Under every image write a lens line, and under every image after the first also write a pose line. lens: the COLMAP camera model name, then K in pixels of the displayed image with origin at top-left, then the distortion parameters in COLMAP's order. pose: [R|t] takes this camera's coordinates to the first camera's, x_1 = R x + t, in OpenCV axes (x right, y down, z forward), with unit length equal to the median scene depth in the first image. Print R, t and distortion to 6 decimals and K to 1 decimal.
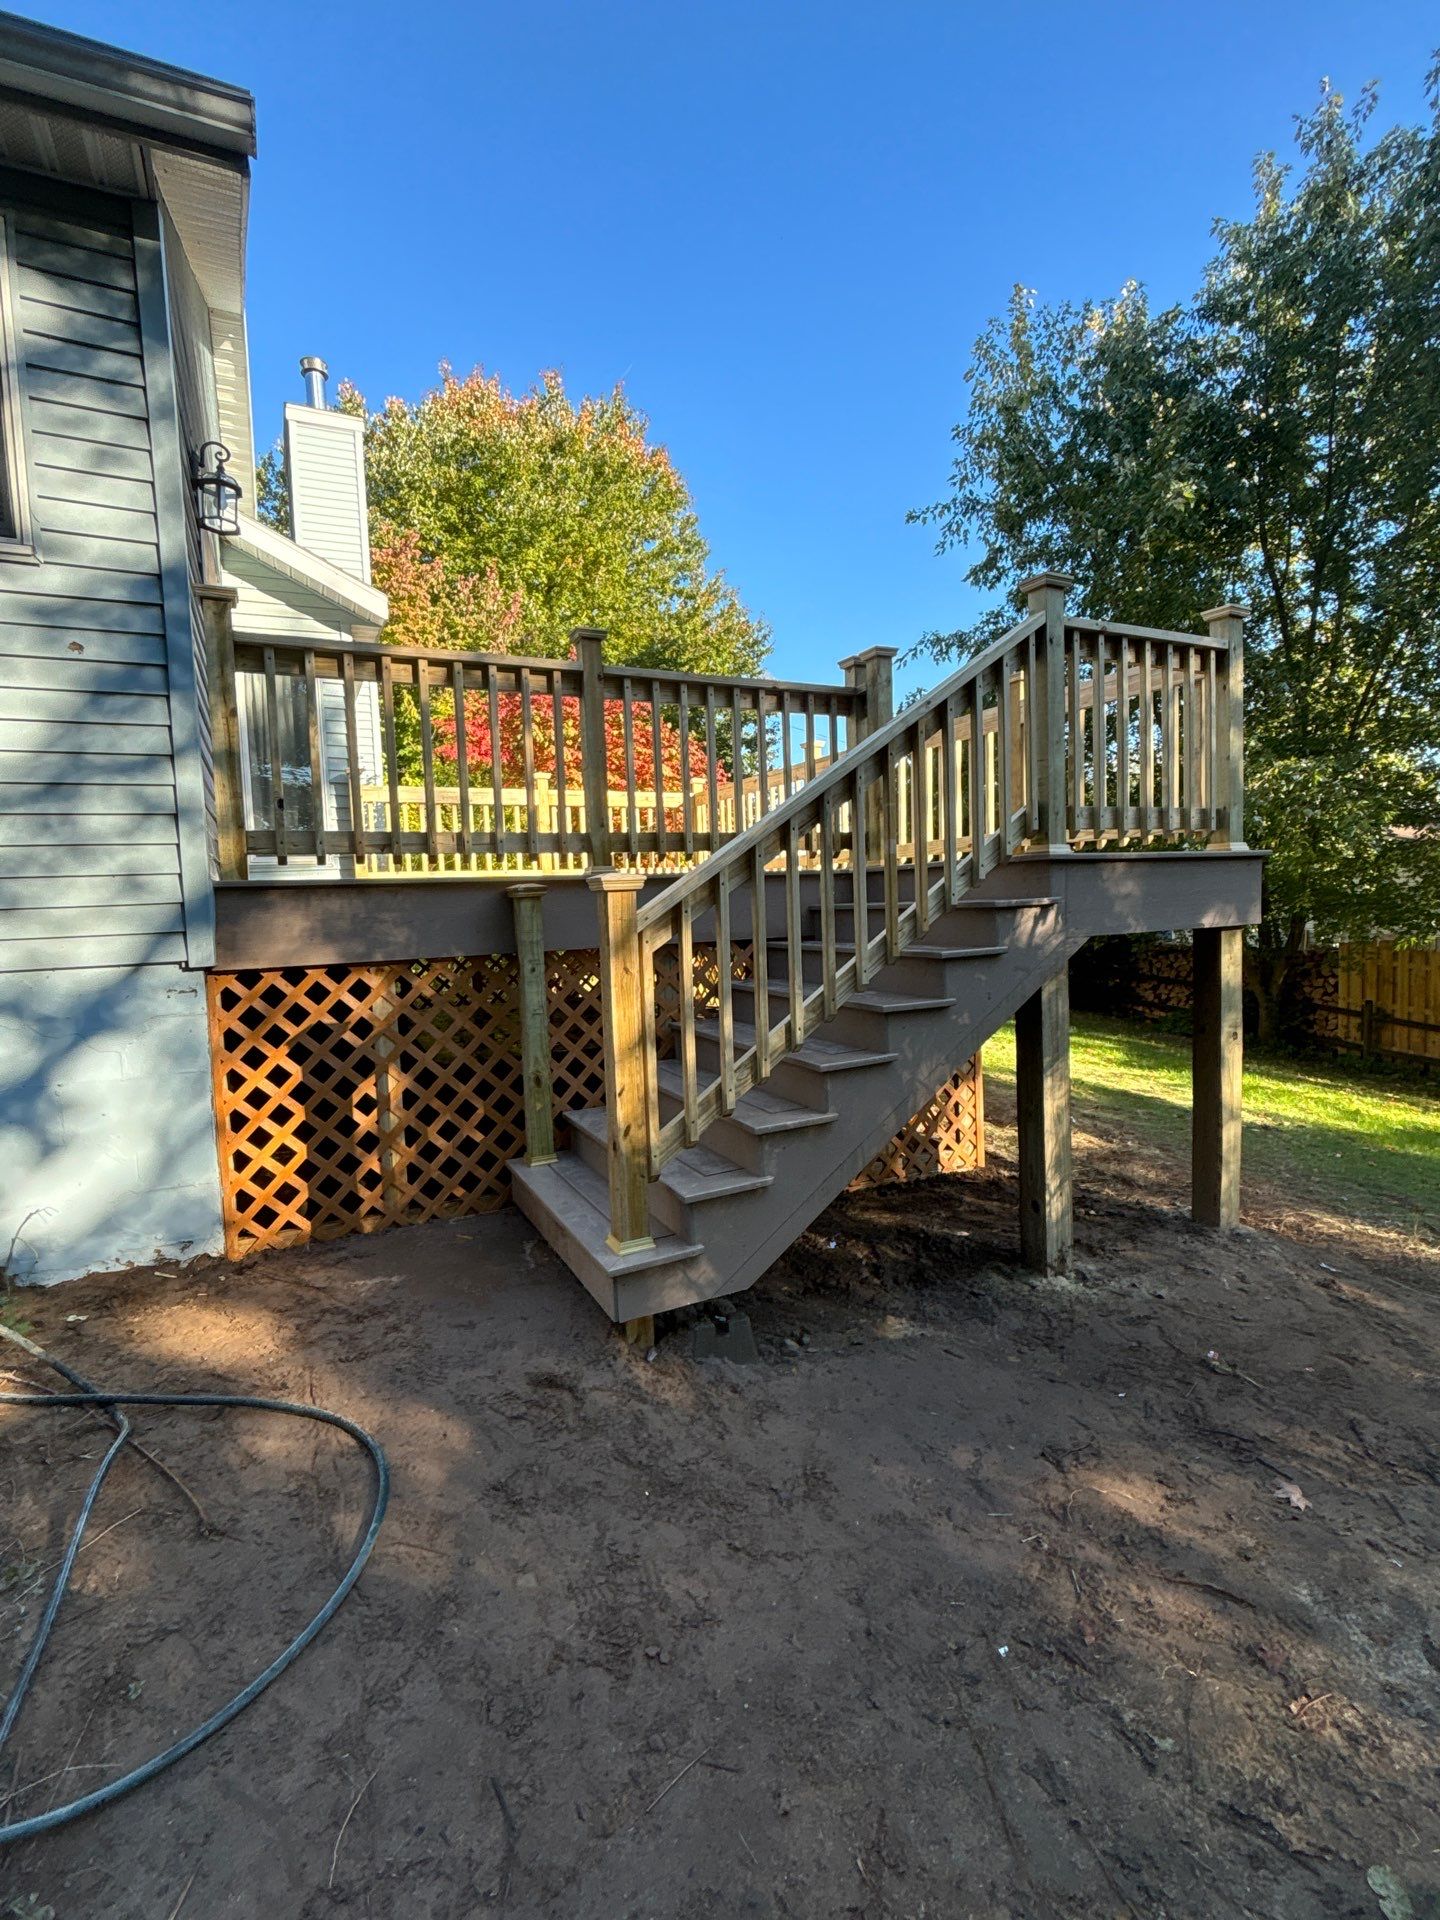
lens RADIAL K [[893.7, 0, 718.3], [0, 893.7, 962.4], [0, 0, 1]] dist [-0.000763, 0.001353]
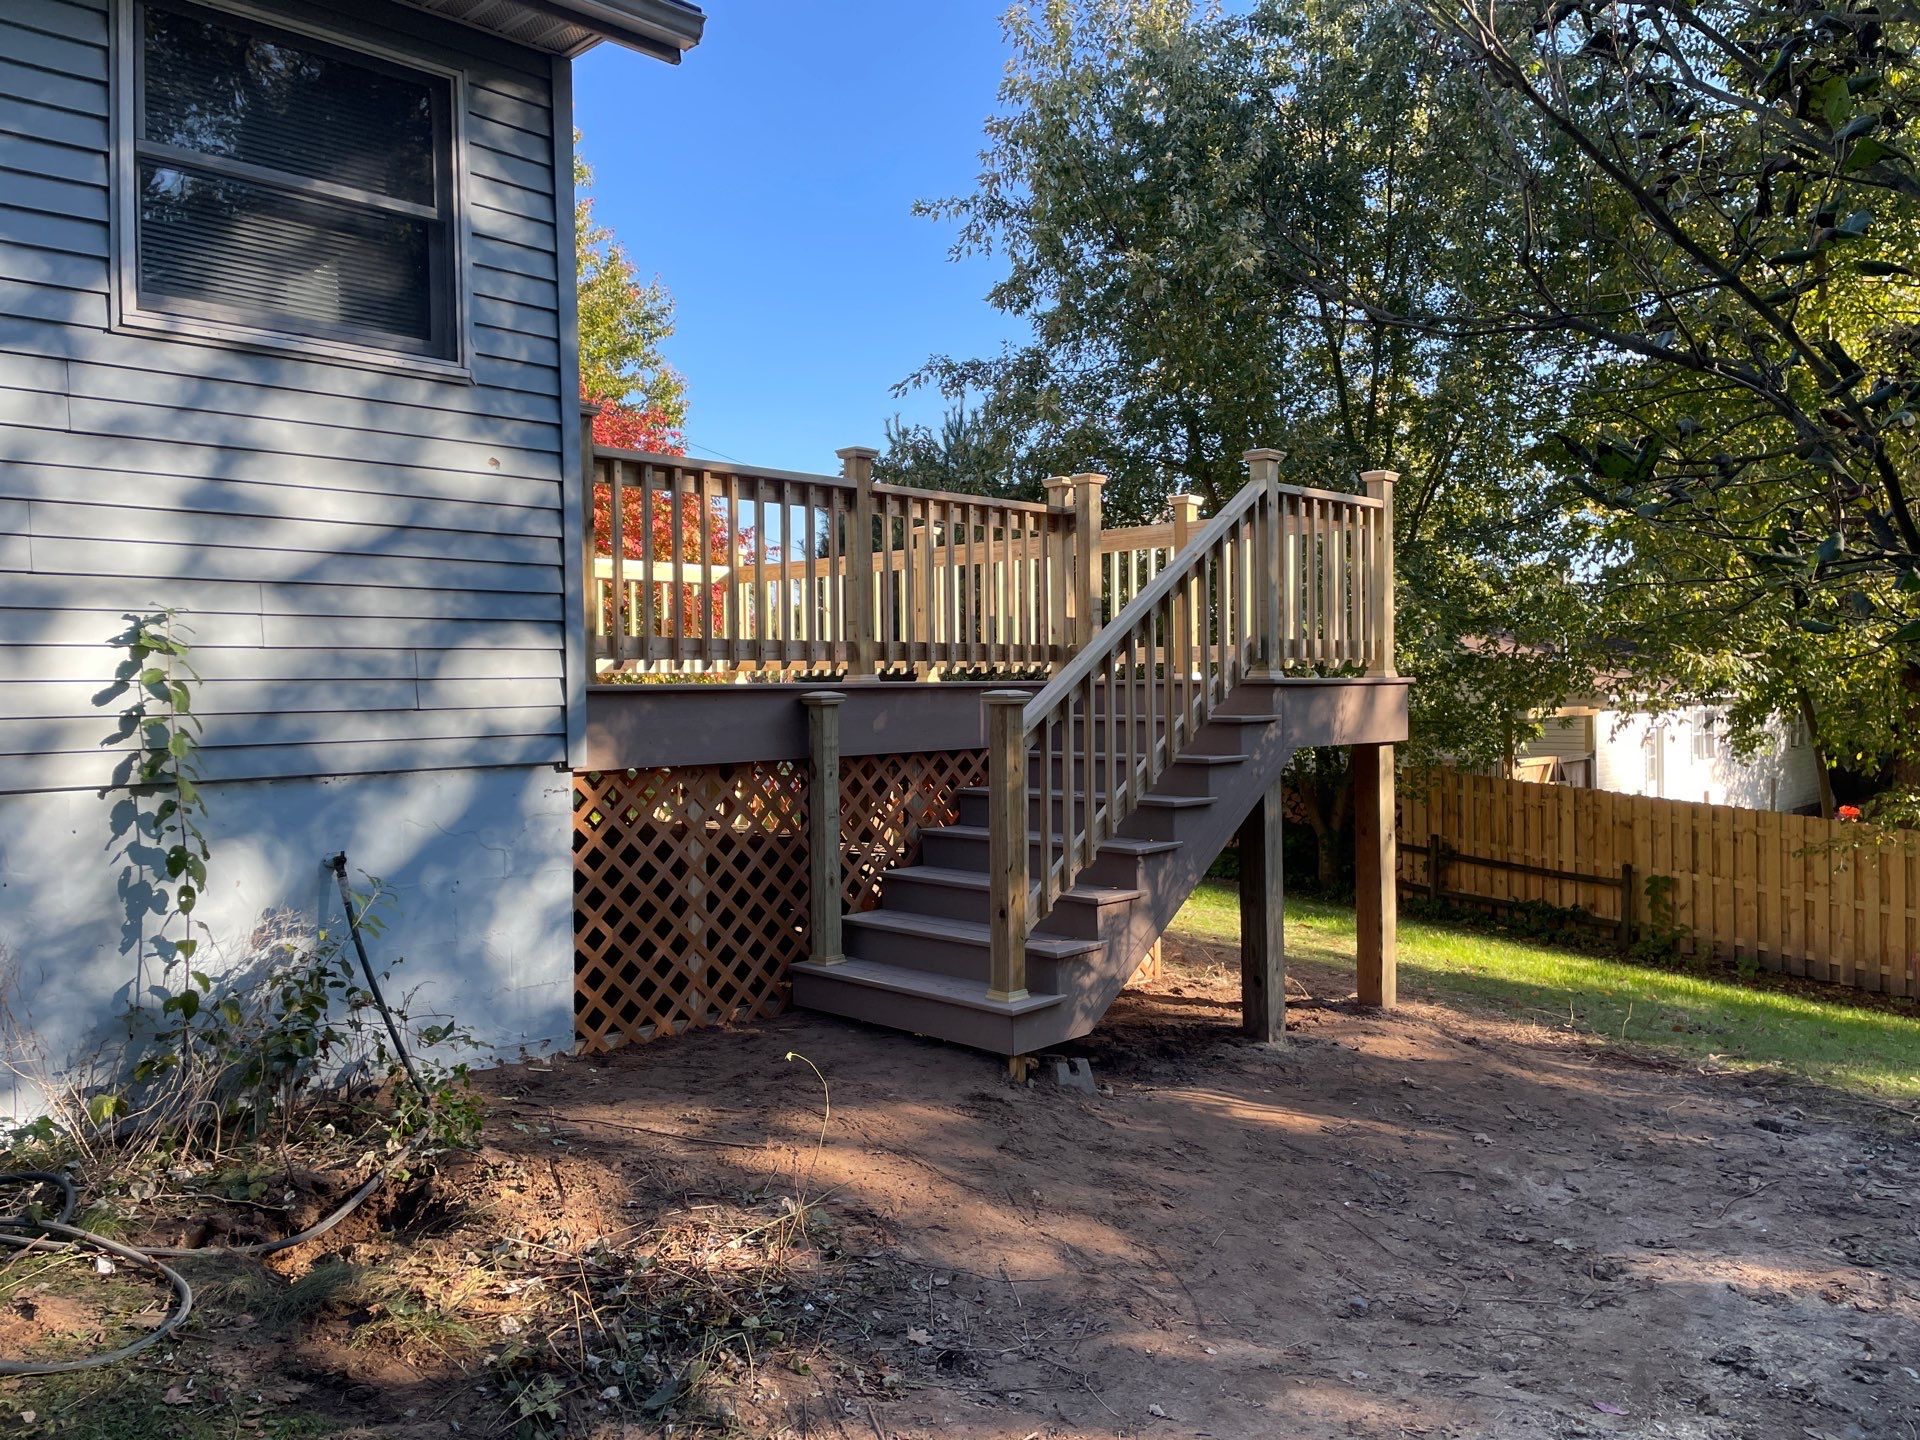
lens RADIAL K [[1442.9, 0, 969.8], [0, 1442.9, 699.9], [0, 0, 1]] dist [0.061145, -0.038913]
pose [[0.941903, 0.022388, 0.335137, -0.178517], [0.001194, 0.997547, -0.069994, 0.011580], [-0.335882, 0.066328, 0.939566, -0.185938]]
